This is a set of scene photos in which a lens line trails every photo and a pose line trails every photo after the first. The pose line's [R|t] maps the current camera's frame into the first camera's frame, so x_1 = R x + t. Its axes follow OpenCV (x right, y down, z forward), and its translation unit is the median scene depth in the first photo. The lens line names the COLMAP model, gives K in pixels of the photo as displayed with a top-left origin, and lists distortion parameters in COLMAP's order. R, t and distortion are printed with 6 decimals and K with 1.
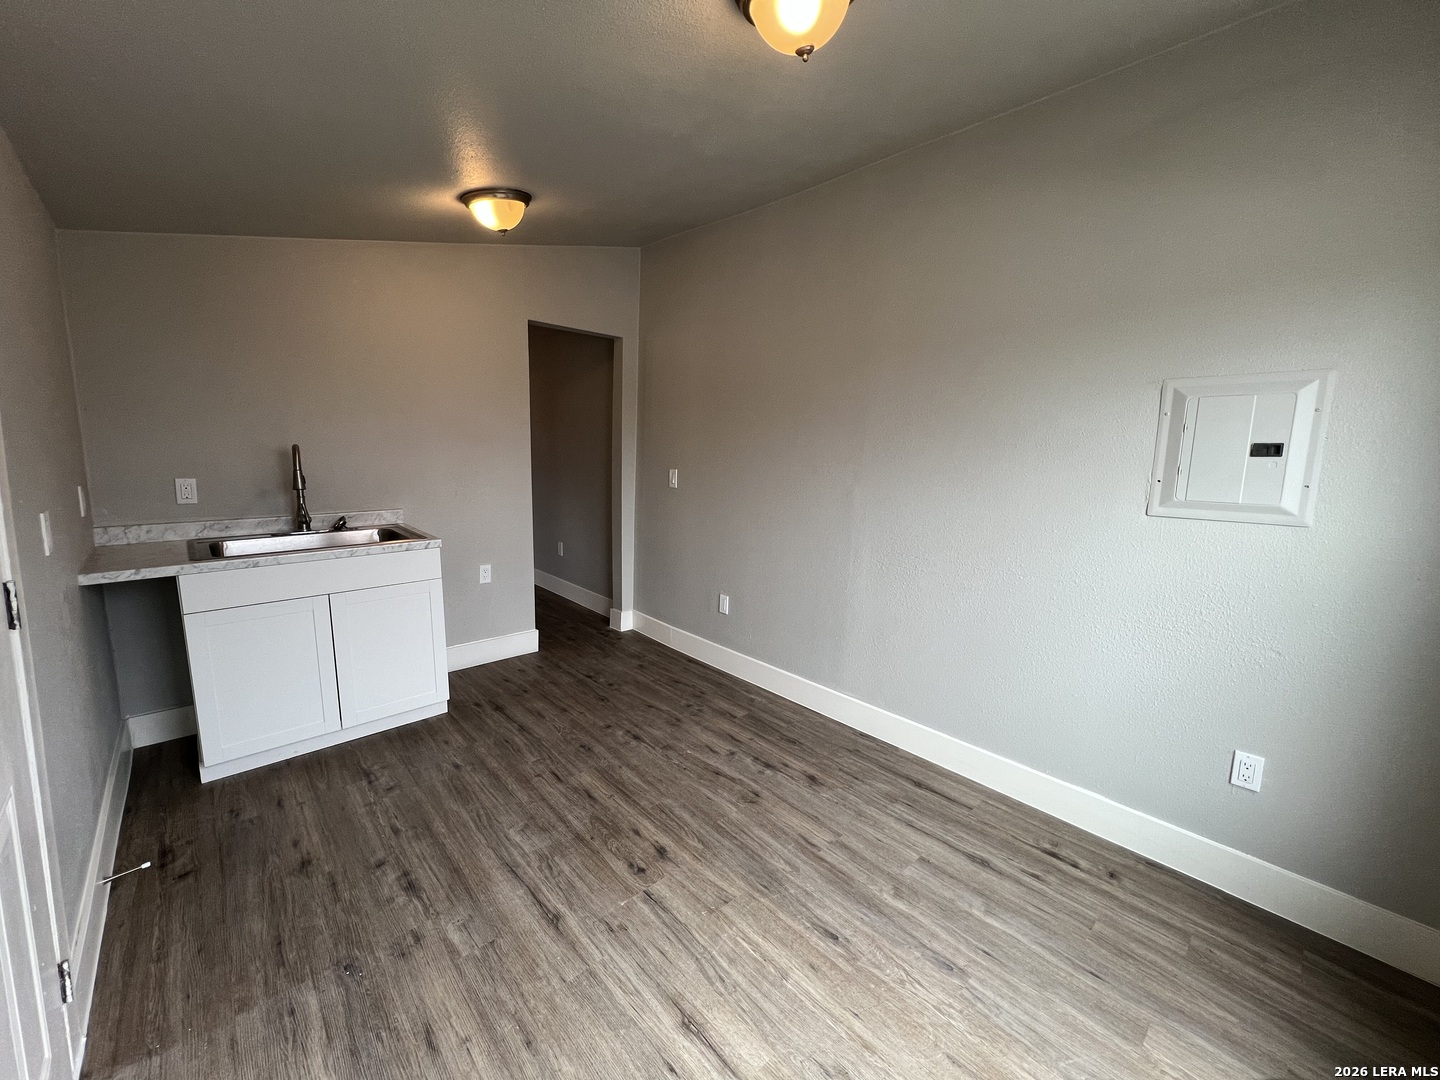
lens RADIAL K [[575.7, 0, 720.4], [0, 575.7, 532.7], [0, 0, 1]] dist [-0.001837, 0.000334]
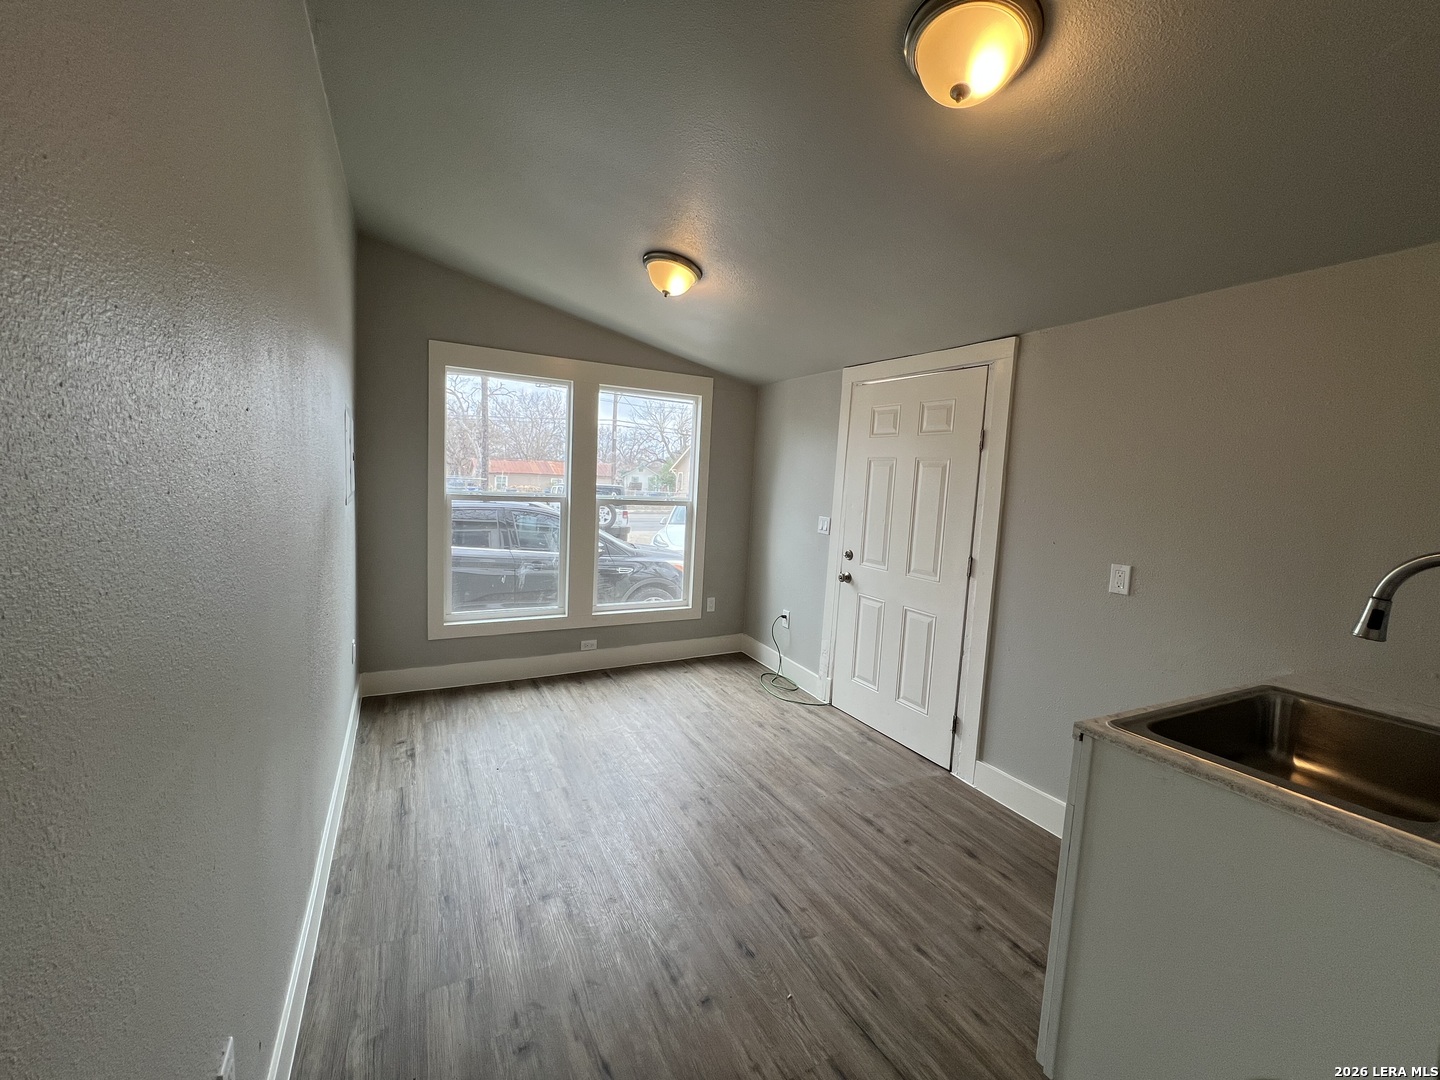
lens RADIAL K [[575.7, 0, 713.9], [0, 575.7, 537.6], [0, 0, 1]] dist [-0.001837, 0.000334]
pose [[-0.960646, -0.105894, 0.256797, -0.435892], [-0.042937, 0.969981, 0.239361, -0.320614], [-0.274435, 0.218915, -0.936355, 2.083567]]
